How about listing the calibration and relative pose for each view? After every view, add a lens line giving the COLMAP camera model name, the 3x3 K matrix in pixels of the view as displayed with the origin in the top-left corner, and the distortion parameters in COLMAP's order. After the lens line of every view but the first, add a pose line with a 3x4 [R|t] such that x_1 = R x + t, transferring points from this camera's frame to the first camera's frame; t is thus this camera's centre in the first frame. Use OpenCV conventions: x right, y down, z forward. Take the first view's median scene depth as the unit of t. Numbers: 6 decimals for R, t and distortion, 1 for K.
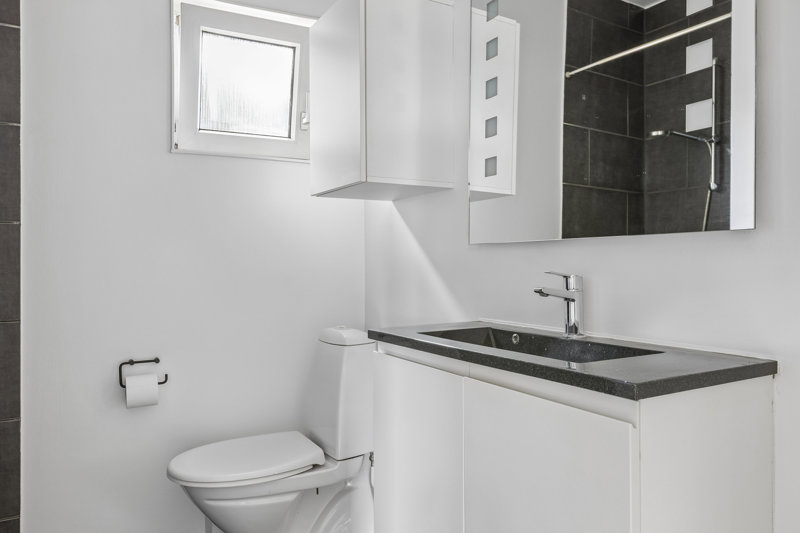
lens RADIAL K [[571.0, 0, 400.4], [0, 571.0, 265.2], [0, 0, 1]] dist [0.006071, -0.004401]
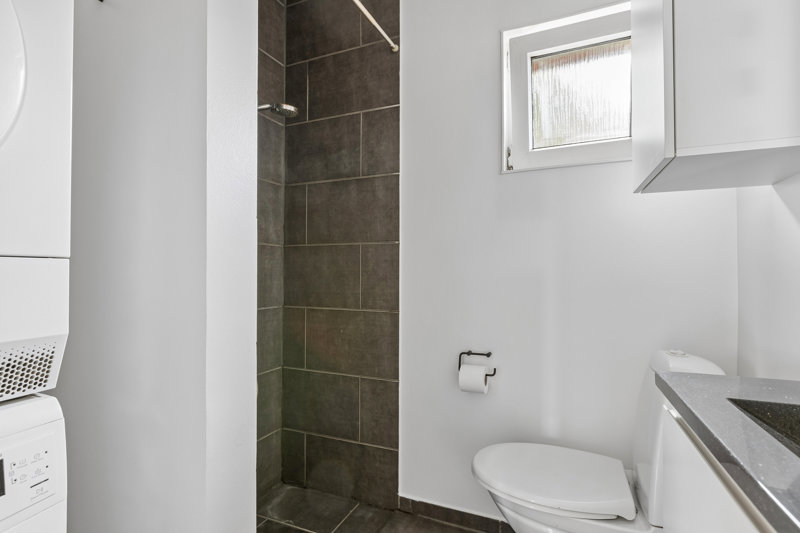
lens RADIAL K [[393.8, 0, 399.9], [0, 393.8, 266.2], [0, 0, 1]] dist [-0.011339, 0.000646]
pose [[0.608334, -0.005985, -0.793659, 0.099286], [-0.003891, 0.999937, -0.010523, -0.003980], [0.793672, 0.009490, 0.608272, 0.371498]]
